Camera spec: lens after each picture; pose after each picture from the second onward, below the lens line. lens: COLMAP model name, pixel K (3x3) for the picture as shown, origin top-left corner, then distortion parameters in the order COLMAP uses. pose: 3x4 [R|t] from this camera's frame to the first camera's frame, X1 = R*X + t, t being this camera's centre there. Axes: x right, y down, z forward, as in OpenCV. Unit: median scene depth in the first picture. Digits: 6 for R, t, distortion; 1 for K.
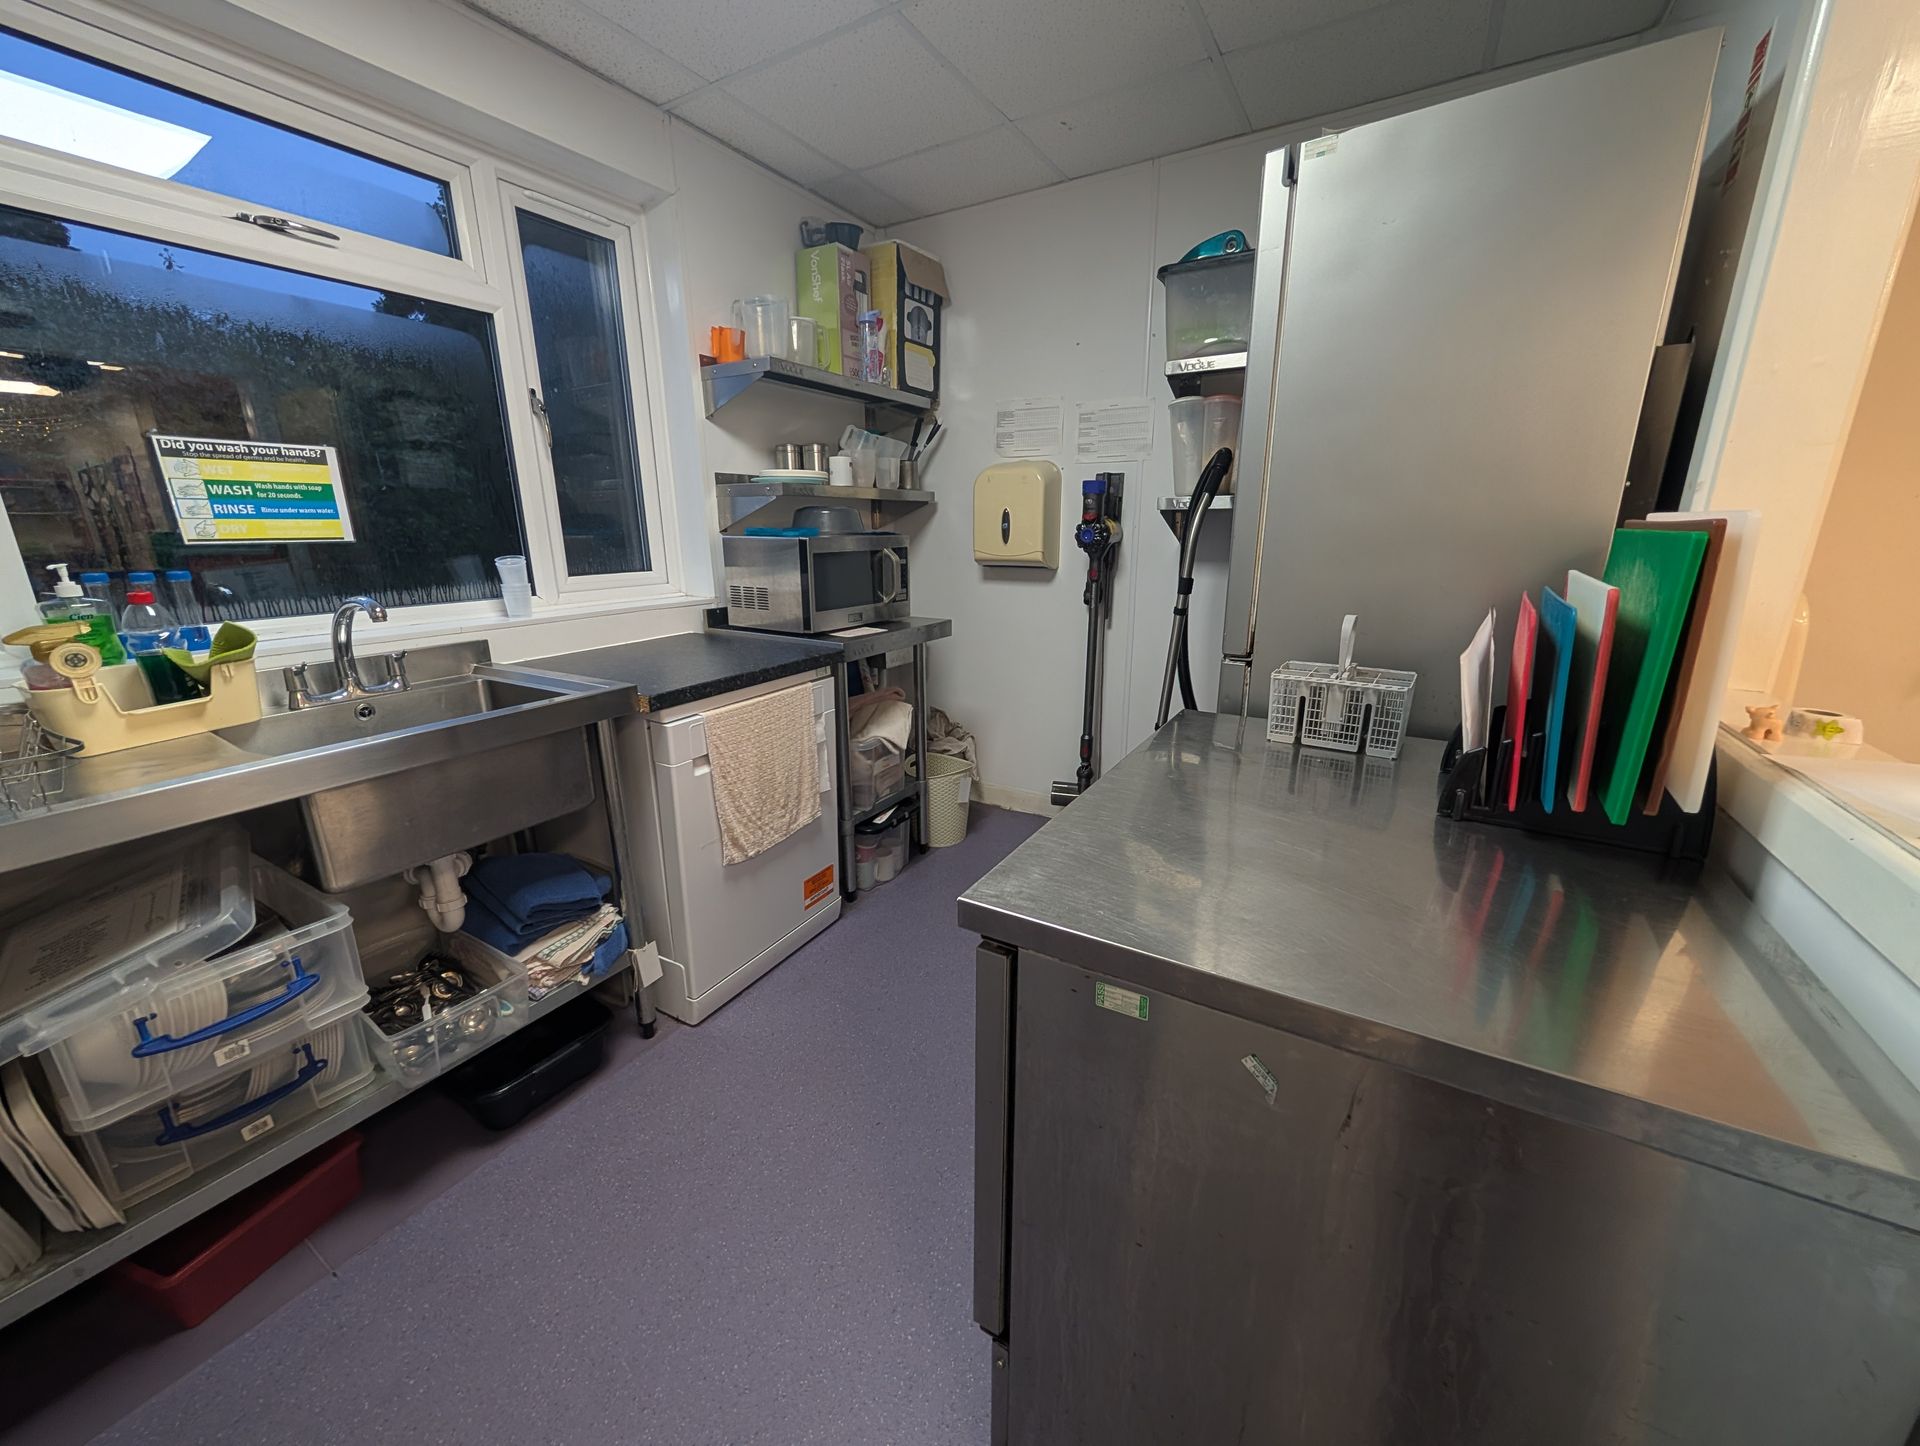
lens RADIAL K [[726.0, 0, 954.7], [0, 726.0, 719.6], [0, 0, 1]] dist [0.001240, 0.000108]
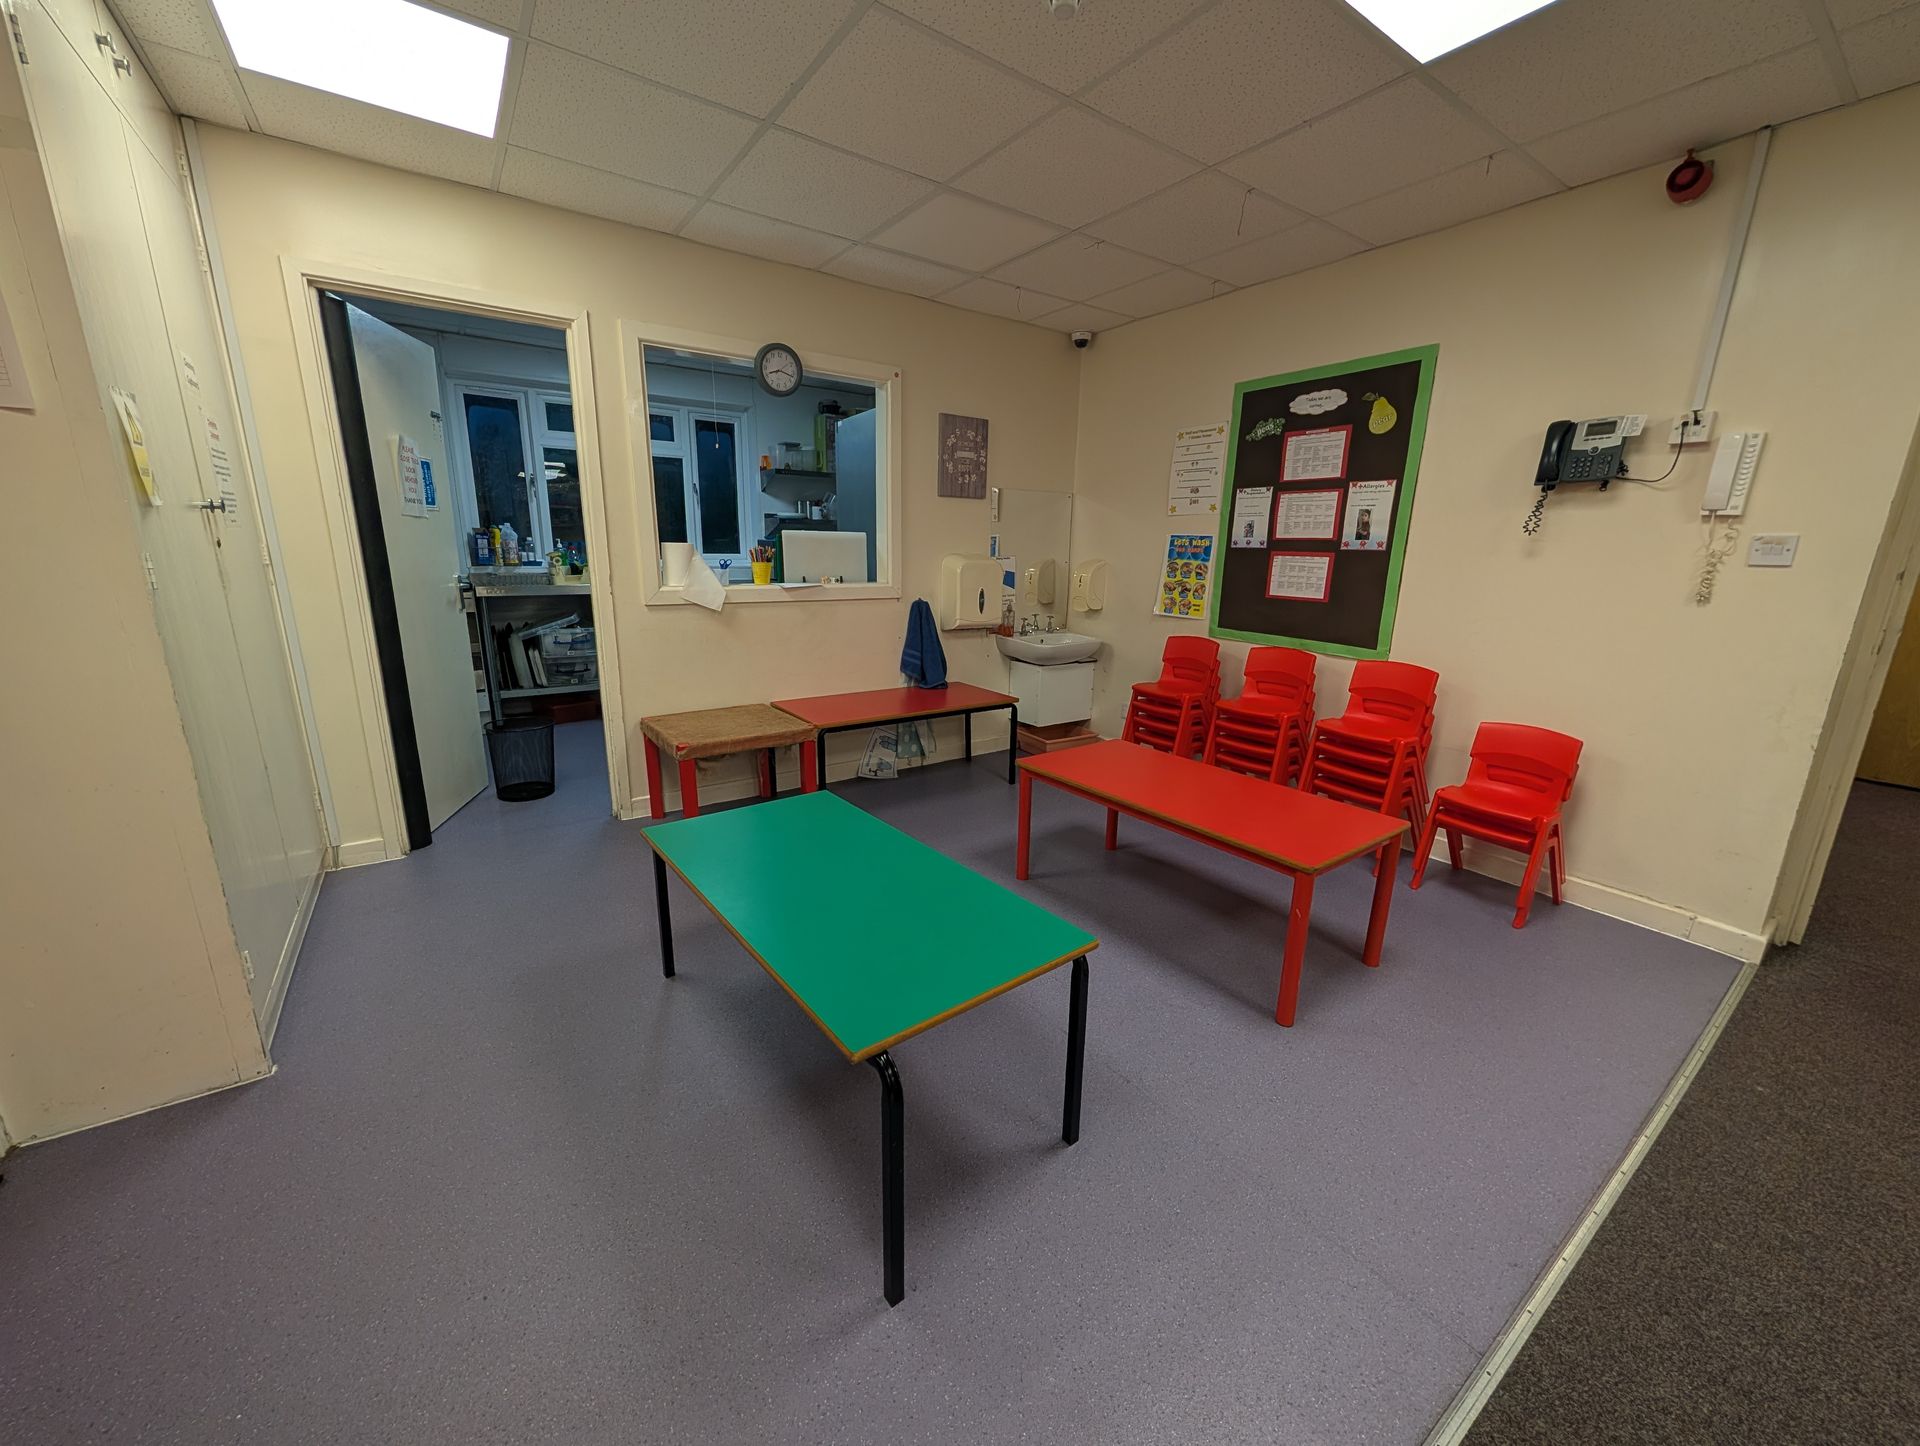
lens RADIAL K [[726.0, 0, 962.8], [0, 726.0, 722.5], [0, 0, 1]] dist [0.001240, 0.000108]
pose [[0.914893, 0.118532, -0.385902, 1.727497], [-0.128743, 0.991678, -0.000622, 0.353594], [0.382617, 0.050251, 0.922539, -1.250165]]
